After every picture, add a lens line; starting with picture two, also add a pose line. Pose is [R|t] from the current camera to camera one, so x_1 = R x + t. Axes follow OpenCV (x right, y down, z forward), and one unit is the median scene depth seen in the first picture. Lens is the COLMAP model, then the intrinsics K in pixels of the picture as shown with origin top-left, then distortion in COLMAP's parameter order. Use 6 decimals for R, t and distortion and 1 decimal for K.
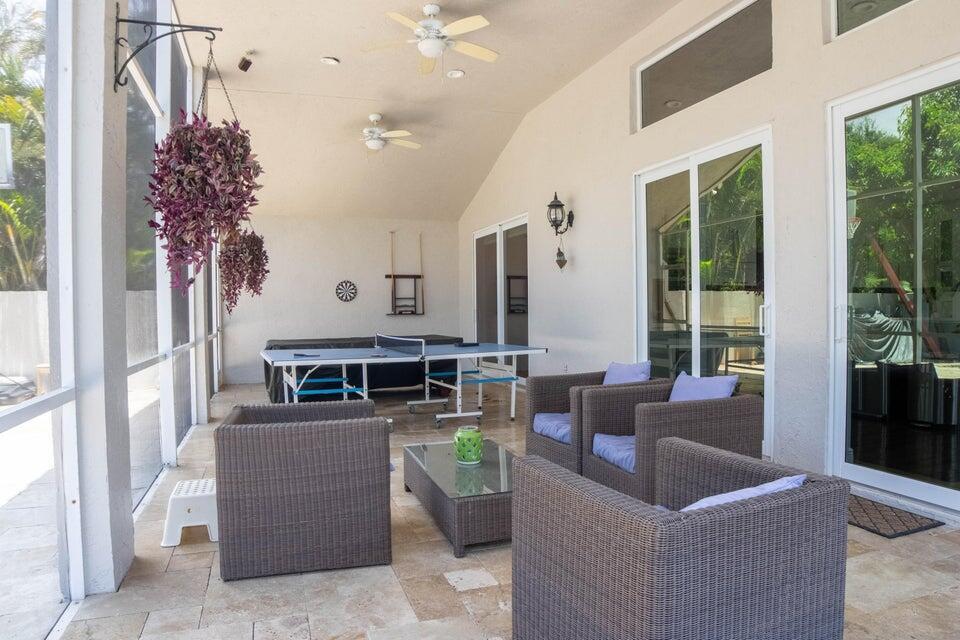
lens RADIAL K [[634.8, 0, 480.0], [0, 634.8, 320.8], [0, 0, 1]] dist [-0.052192, 0.000087]
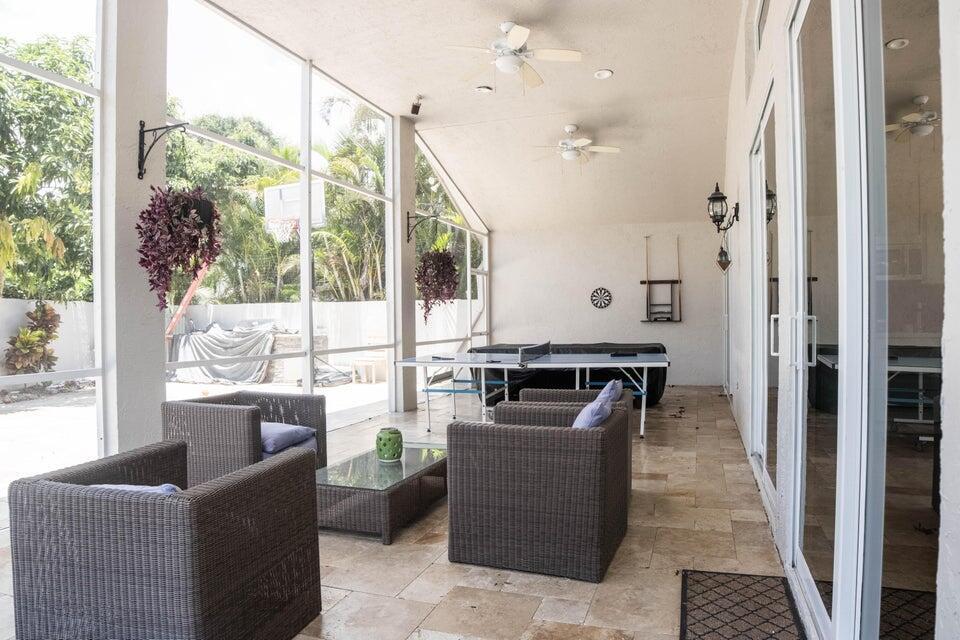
lens RADIAL K [[634.8, 0, 481.3], [0, 634.8, 318.7], [0, 0, 1]] dist [-0.052192, 0.000087]
pose [[0.792851, 0.004704, -0.609397, 0.255584], [-0.011269, 0.999912, -0.006943, -0.004615], [0.609311, 0.012372, 0.792835, 0.077384]]
